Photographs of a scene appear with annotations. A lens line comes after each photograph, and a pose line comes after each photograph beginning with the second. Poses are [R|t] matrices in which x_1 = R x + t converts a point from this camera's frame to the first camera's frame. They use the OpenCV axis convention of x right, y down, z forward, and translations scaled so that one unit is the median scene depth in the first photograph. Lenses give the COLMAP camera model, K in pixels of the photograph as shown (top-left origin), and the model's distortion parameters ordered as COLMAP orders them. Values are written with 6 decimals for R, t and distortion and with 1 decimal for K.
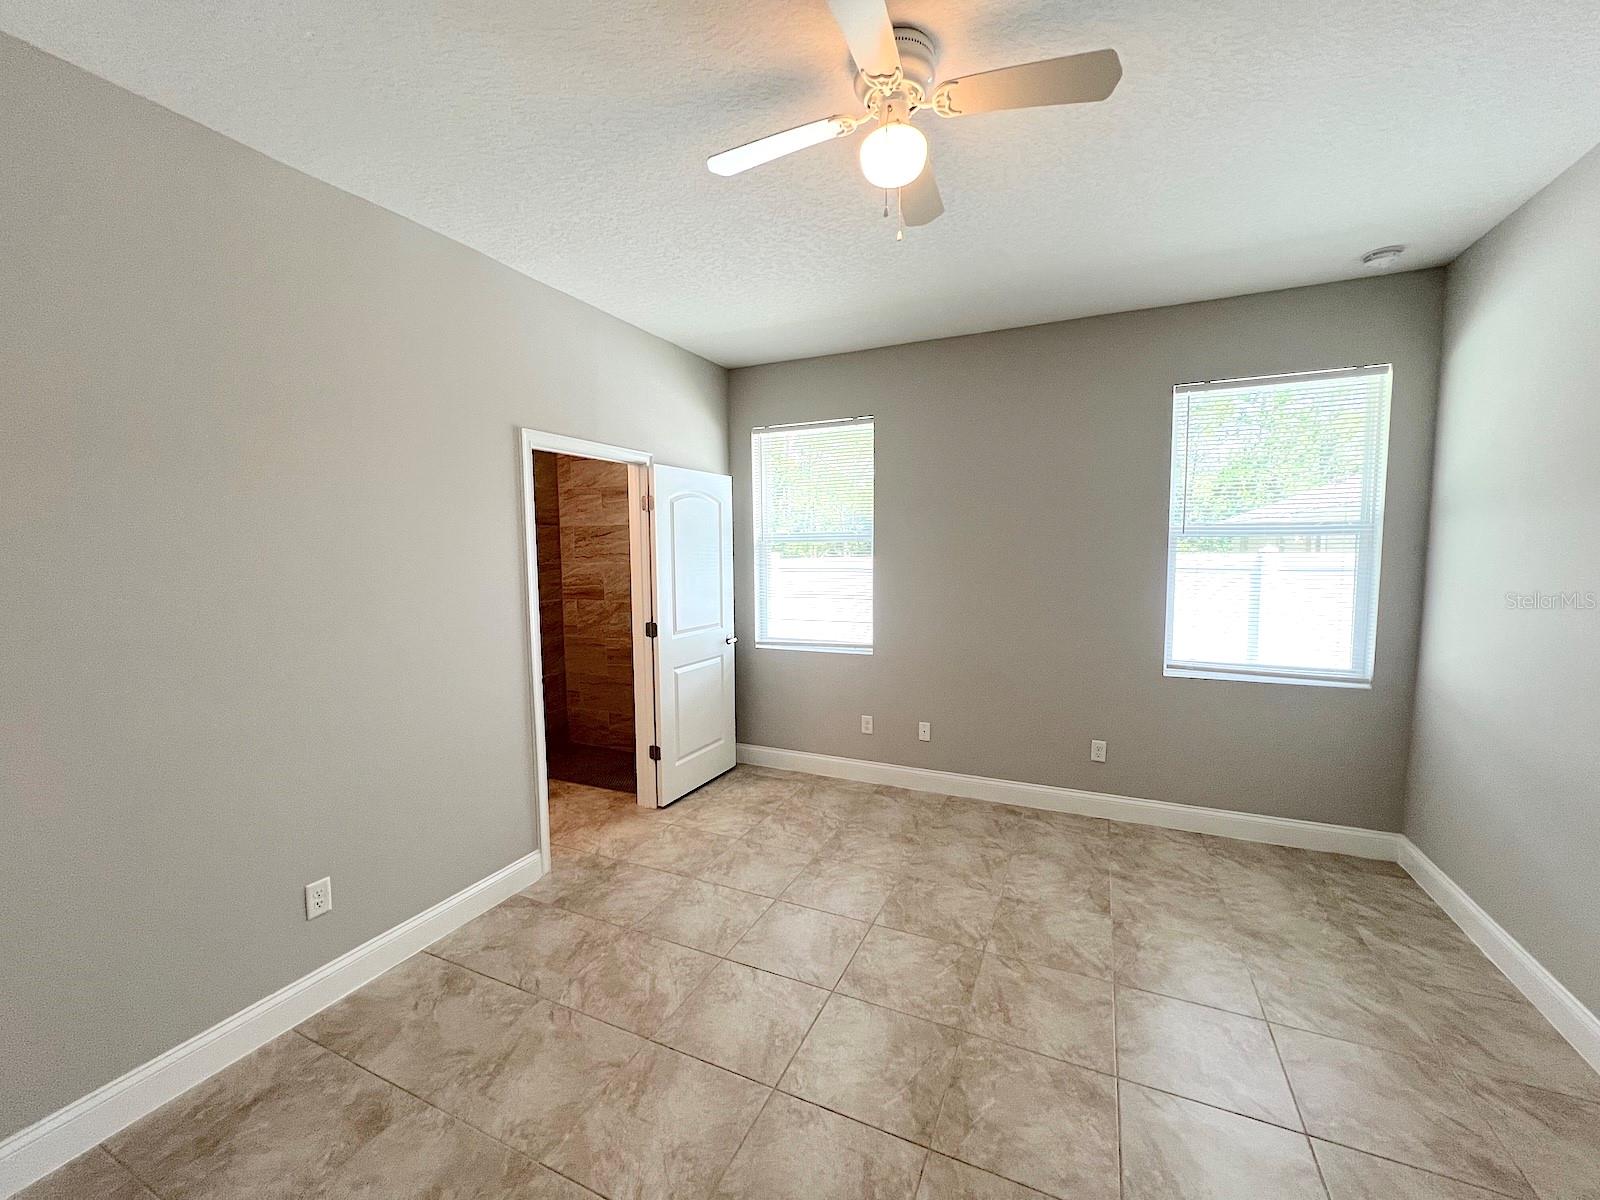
lens RADIAL K [[641.4, 0, 804.8], [0, 641.4, 598.3], [0, 0, 1]] dist [-0.002259, 0.000048]
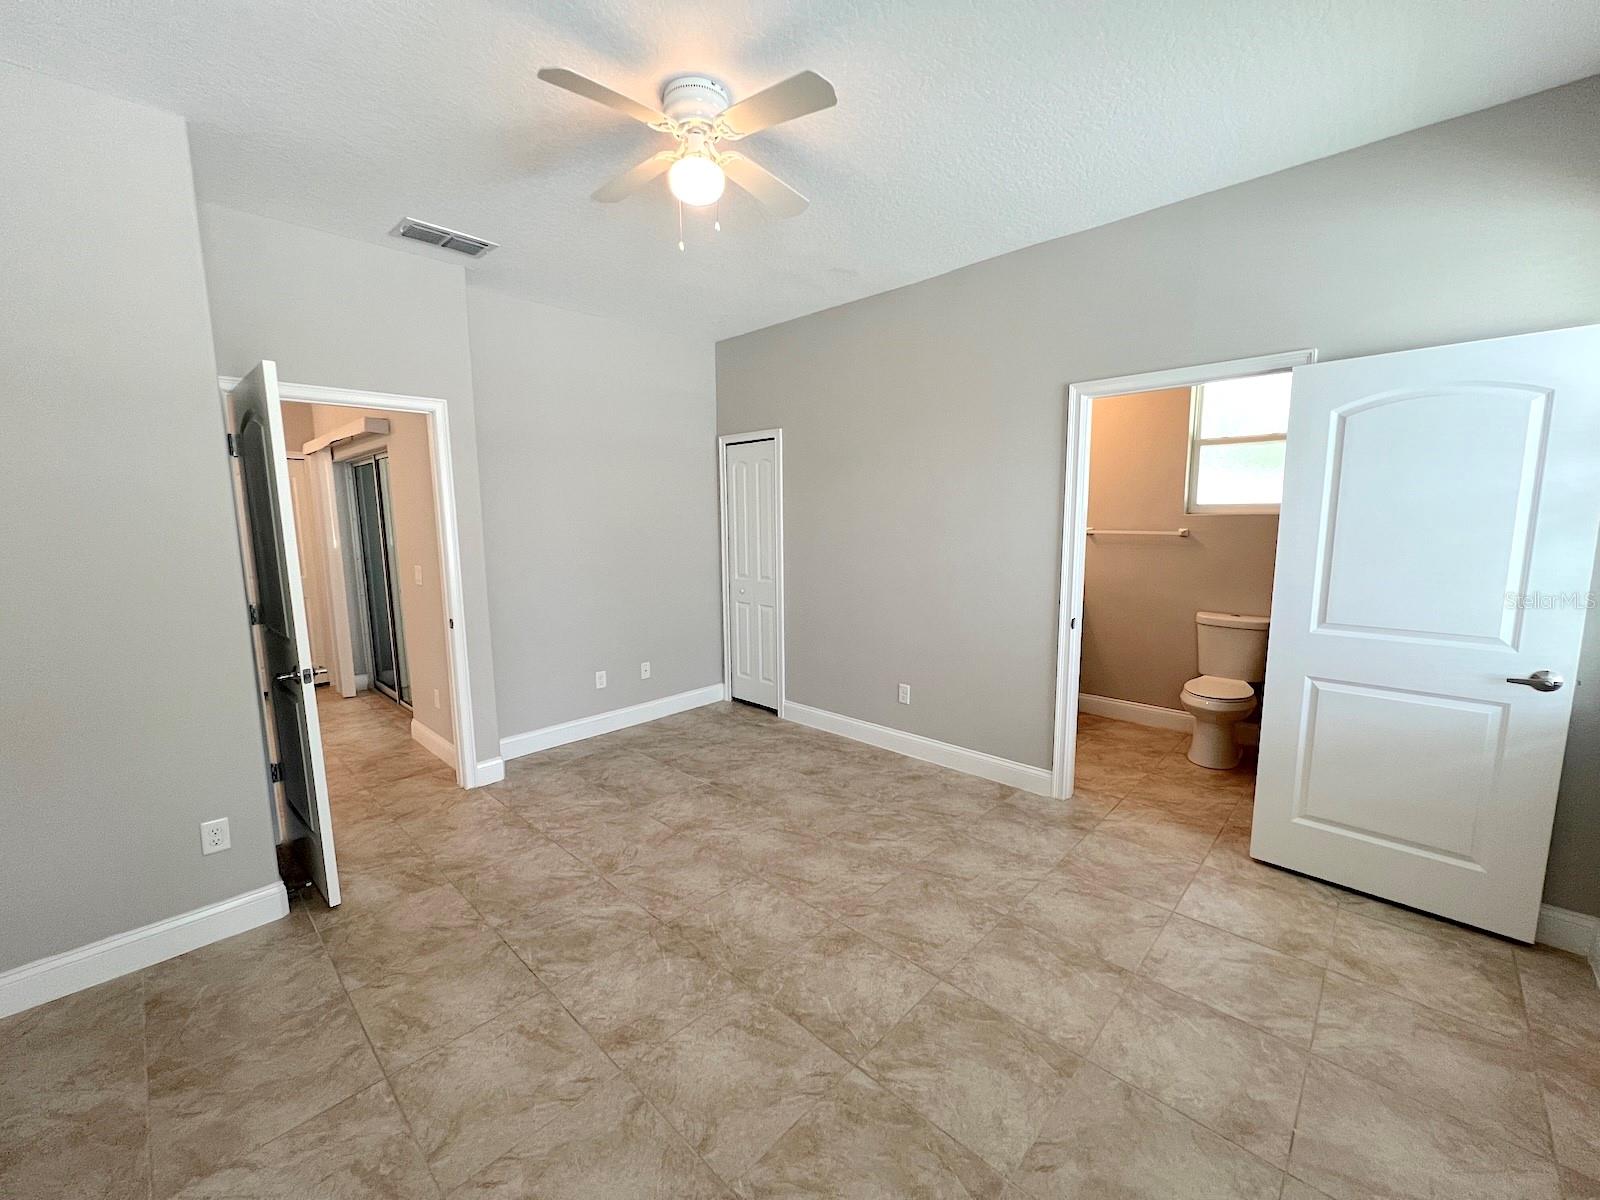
lens RADIAL K [[642.7, 0, 792.4], [0, 642.7, 599.7], [0, 0, 1]] dist [-0.004248, 0.001341]
pose [[-0.331352, 0.139590, -0.933124, 0.857682], [-0.059824, 0.983897, 0.168428, -0.071845], [0.941609, 0.111633, -0.317665, 1.055855]]
